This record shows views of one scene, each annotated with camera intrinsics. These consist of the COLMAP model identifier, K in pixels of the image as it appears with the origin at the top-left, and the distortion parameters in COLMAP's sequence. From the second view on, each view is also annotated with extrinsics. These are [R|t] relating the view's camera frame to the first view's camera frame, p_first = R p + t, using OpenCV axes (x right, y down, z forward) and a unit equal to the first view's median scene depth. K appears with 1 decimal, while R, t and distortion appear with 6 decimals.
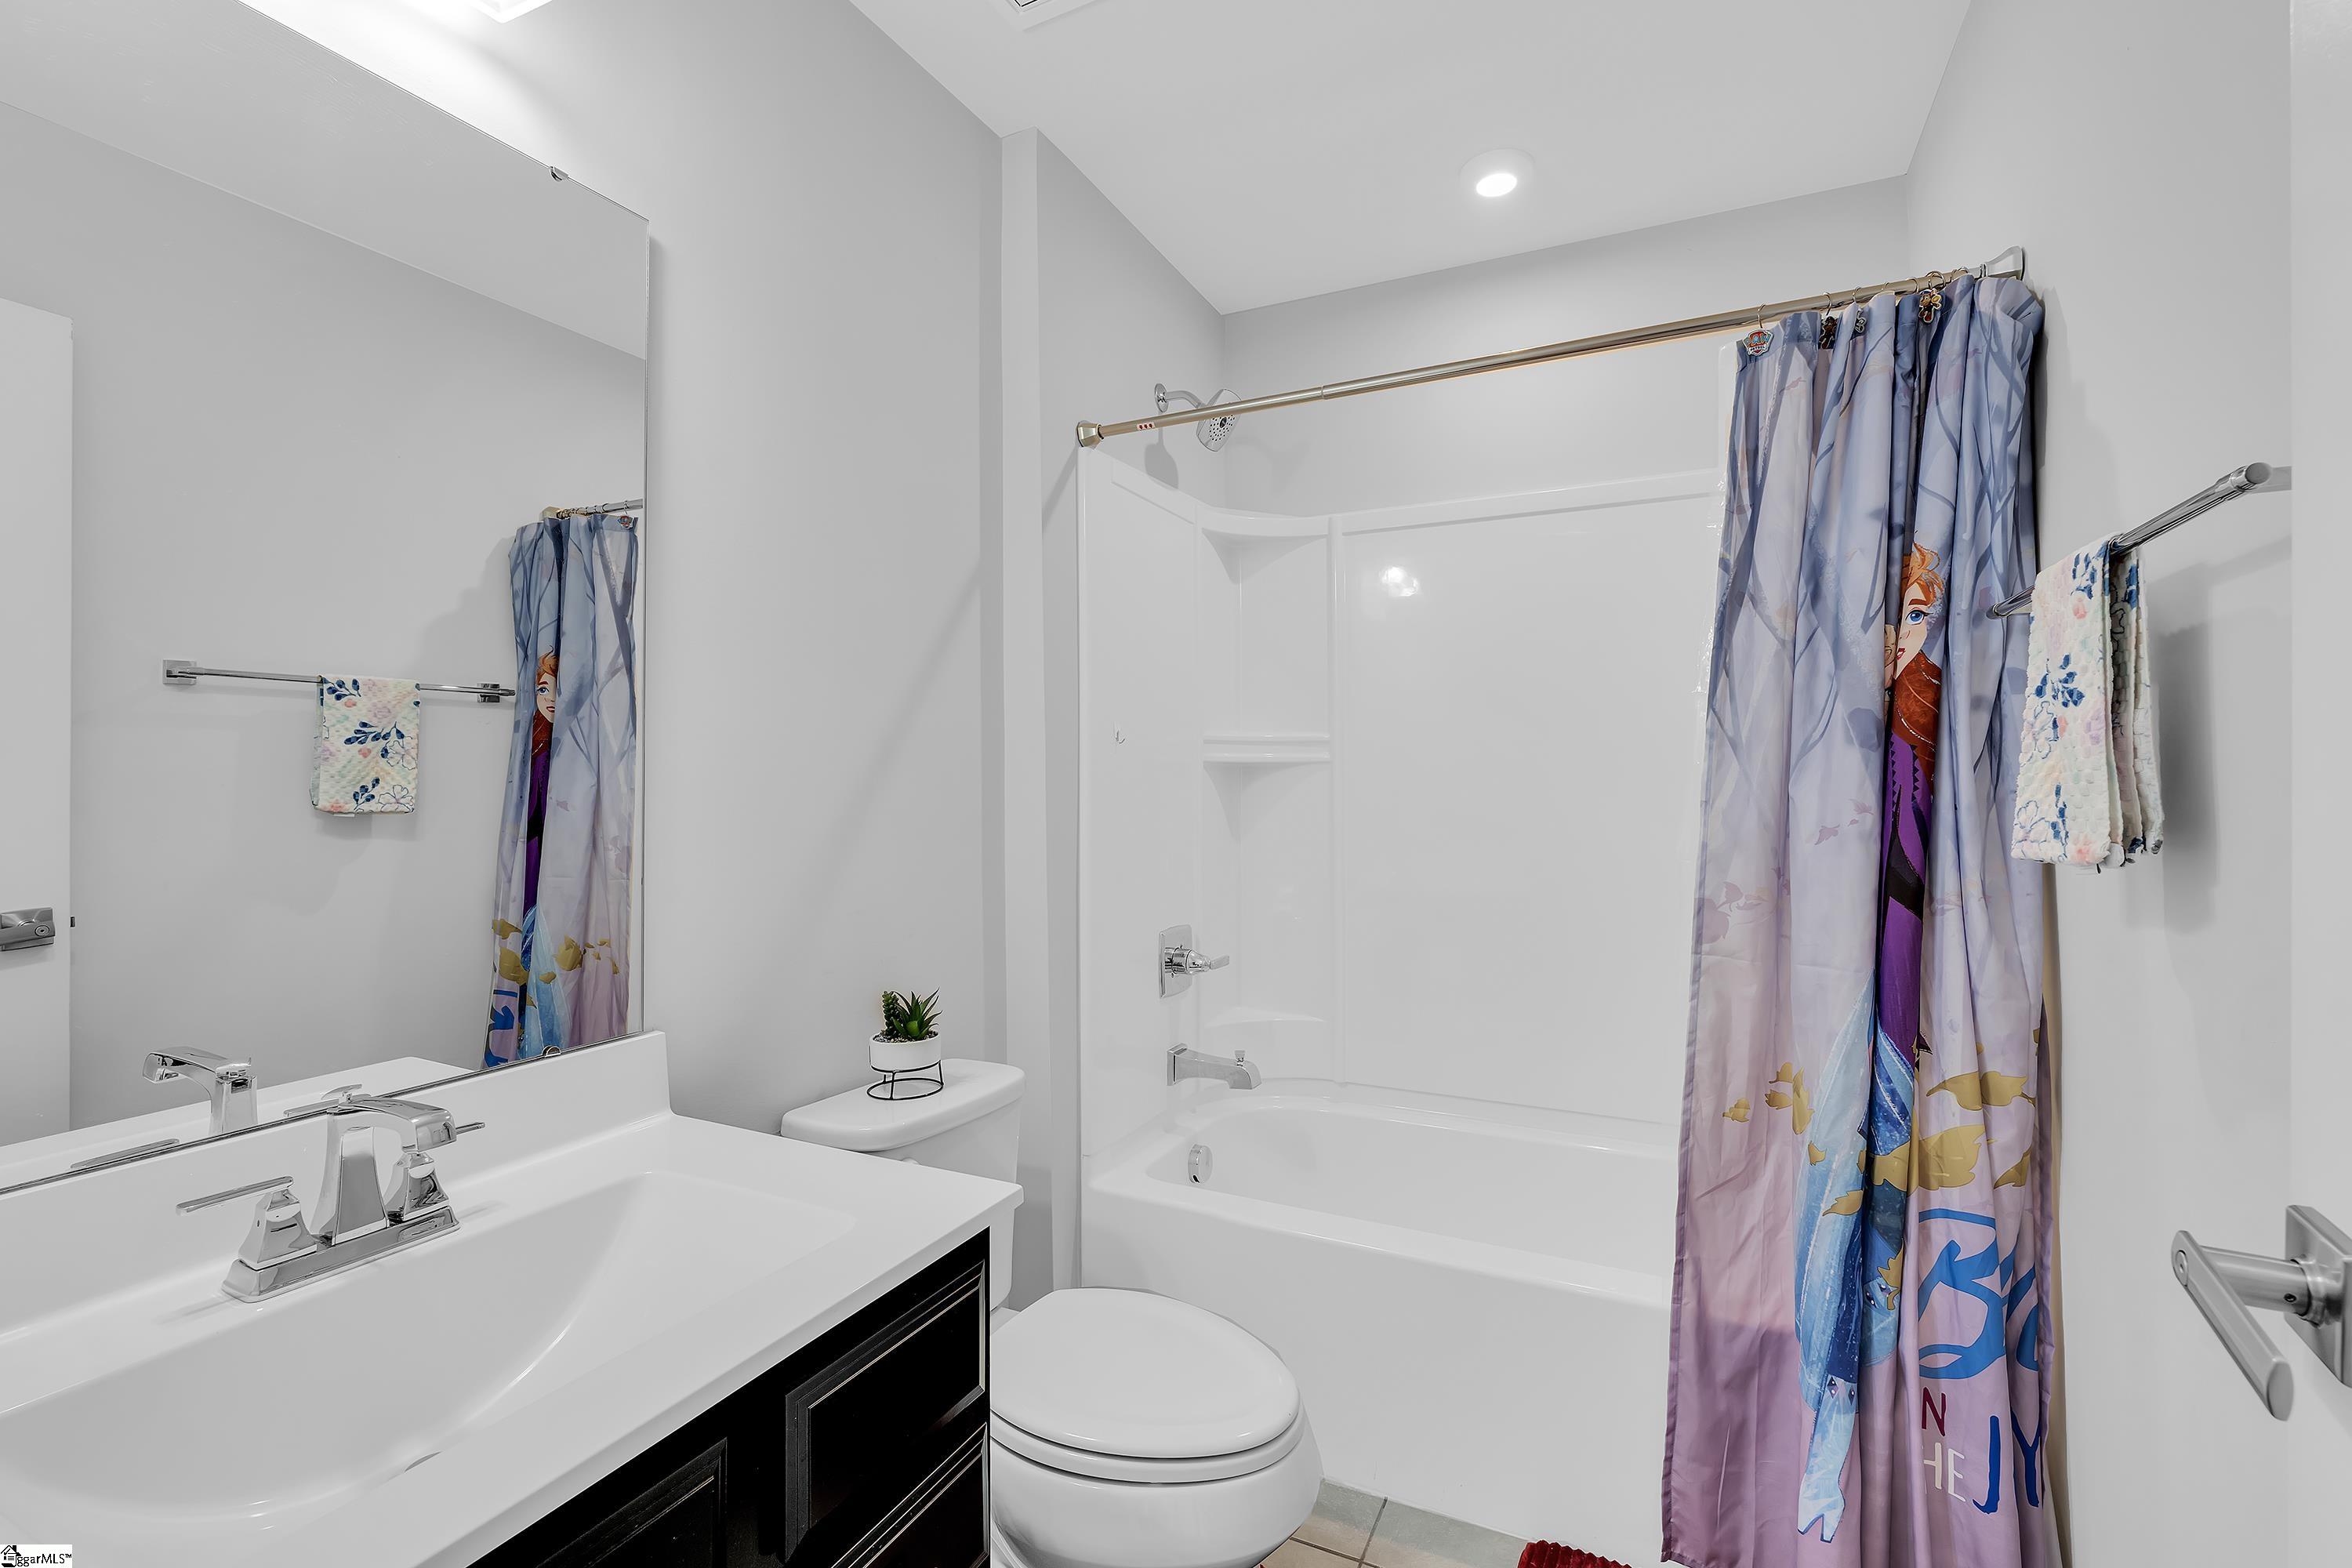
lens RADIAL K [[1025.6, 0, 1151.7], [0, 1025.6, 783.0], [0, 0, 1]] dist [0.002256, 0.001695]
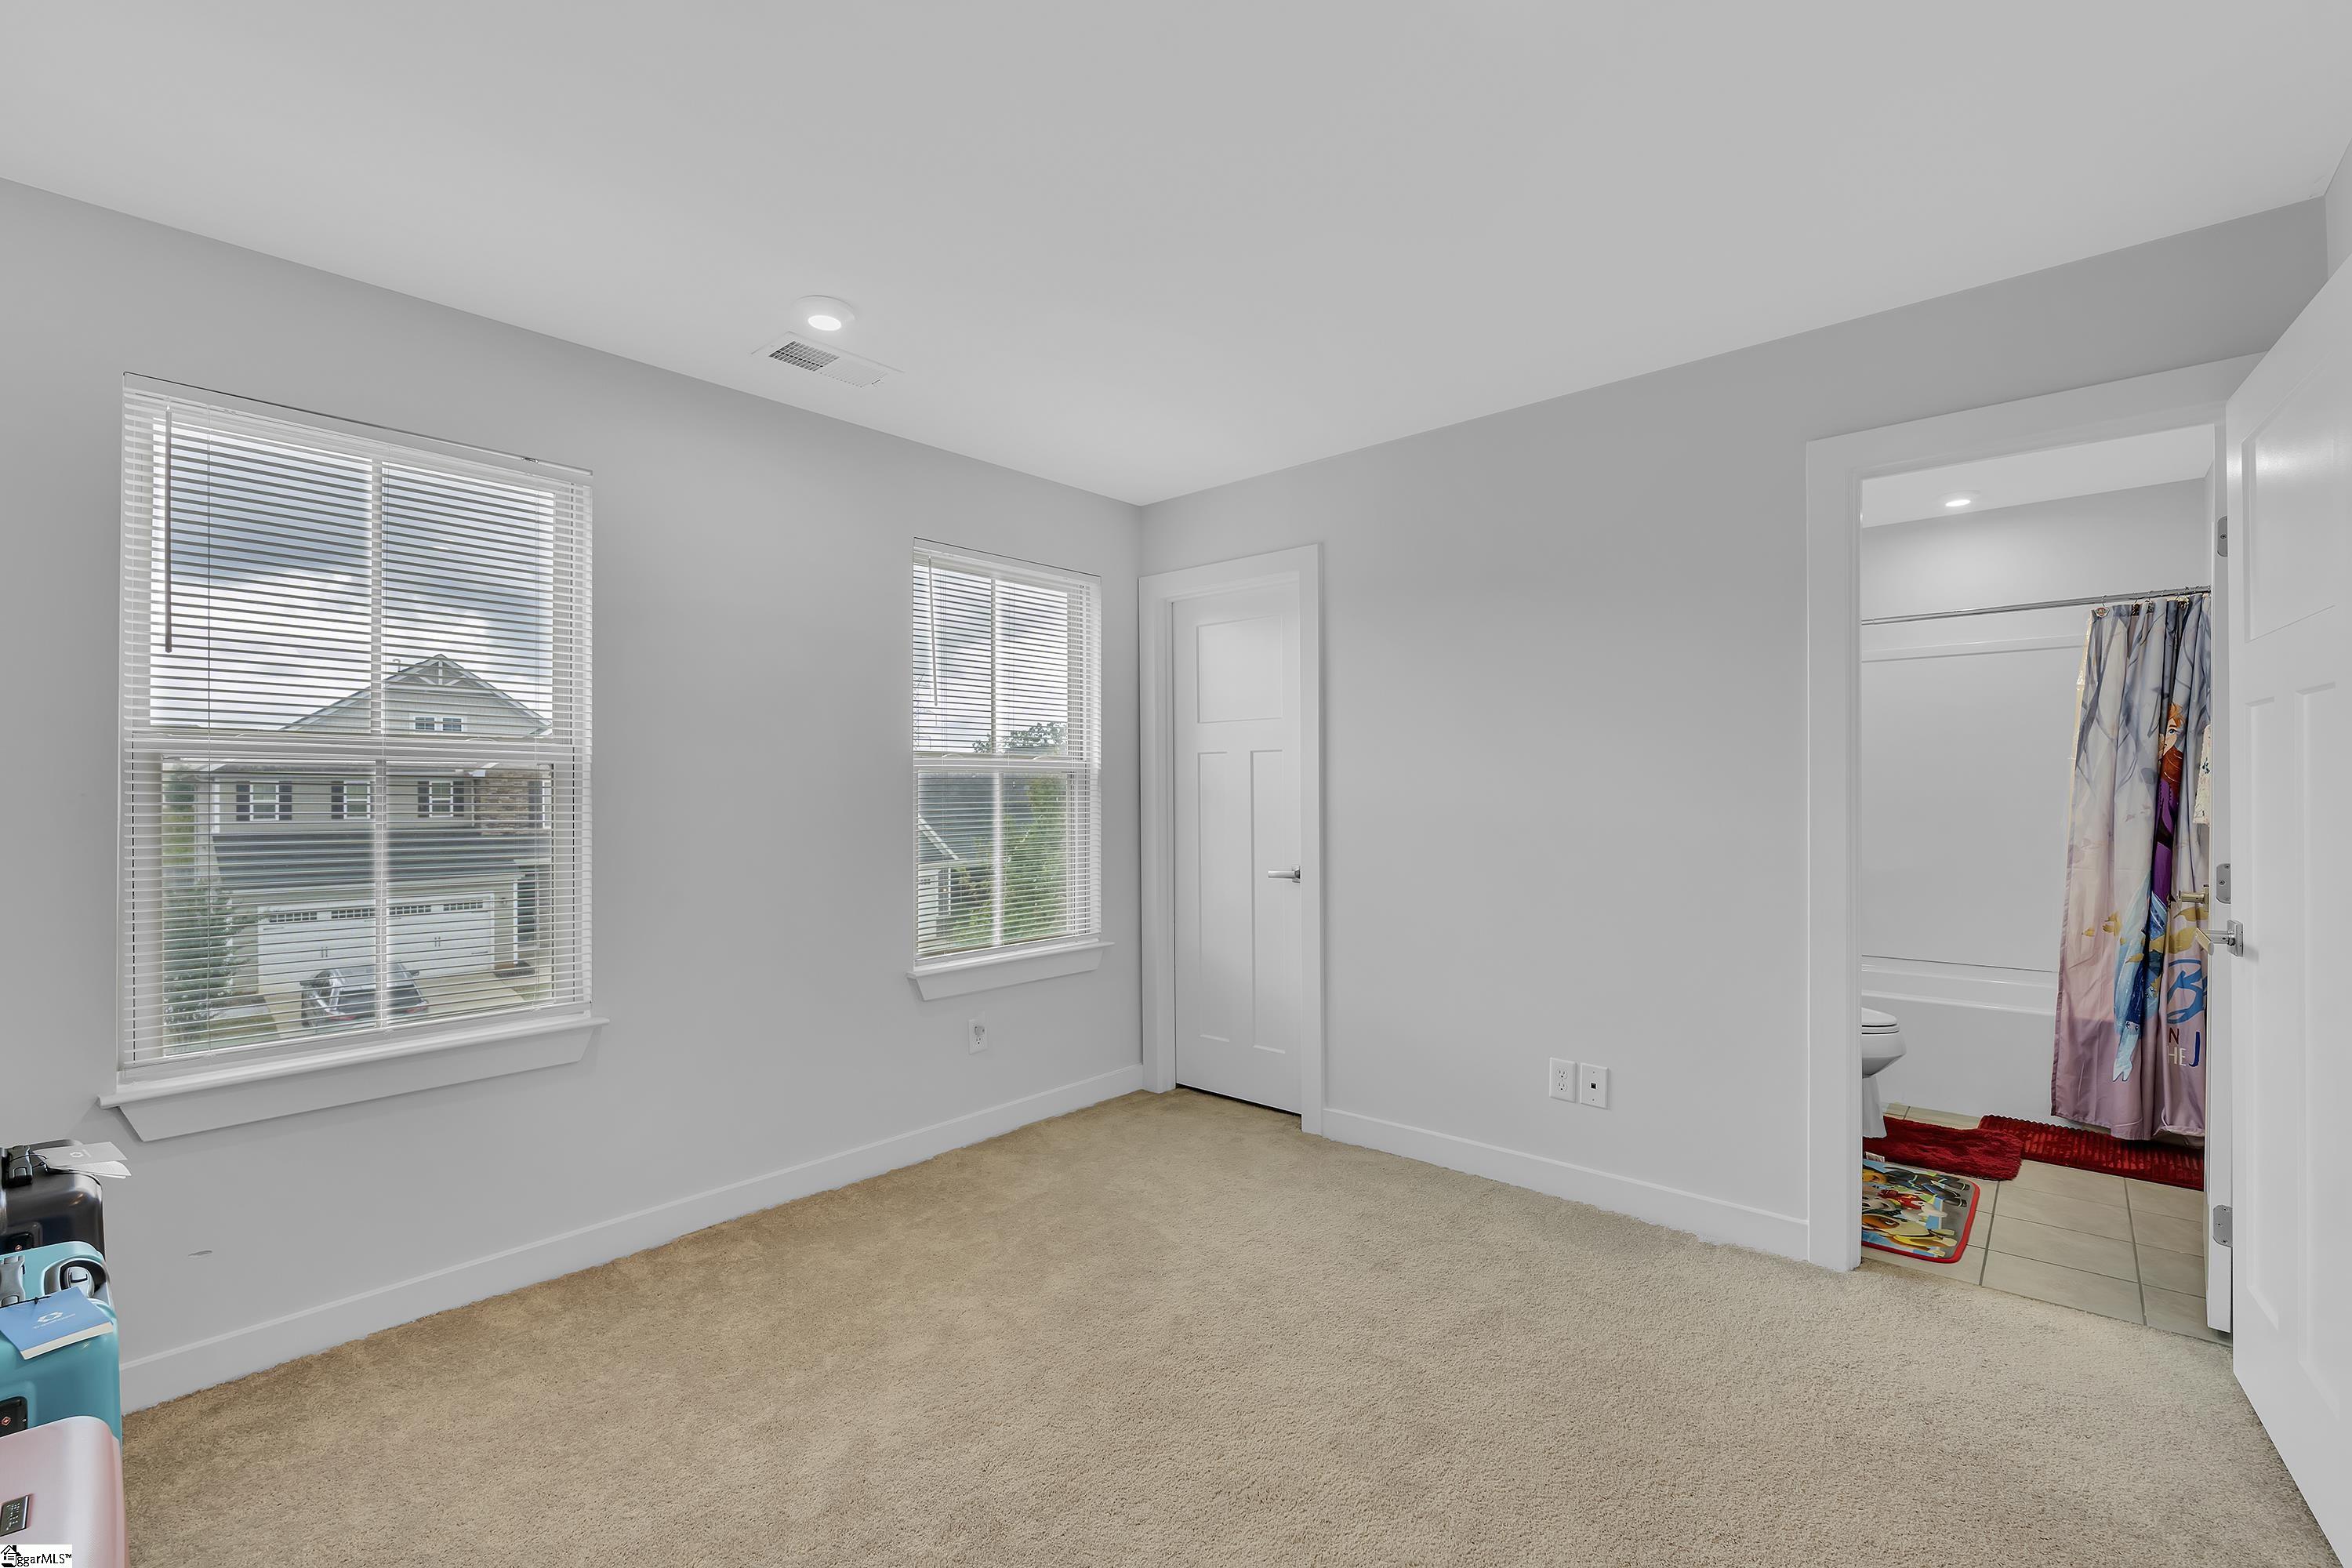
lens RADIAL K [[1025.6, 0, 1175.6], [0, 1025.6, 794.9], [0, 0, 1]] dist [0.002256, 0.001695]
pose [[0.973622, 0.000030, -0.228166, -1.040482], [0.002386, 0.999944, 0.010314, -0.037511], [0.228153, -0.010586, 0.973568, -1.977499]]
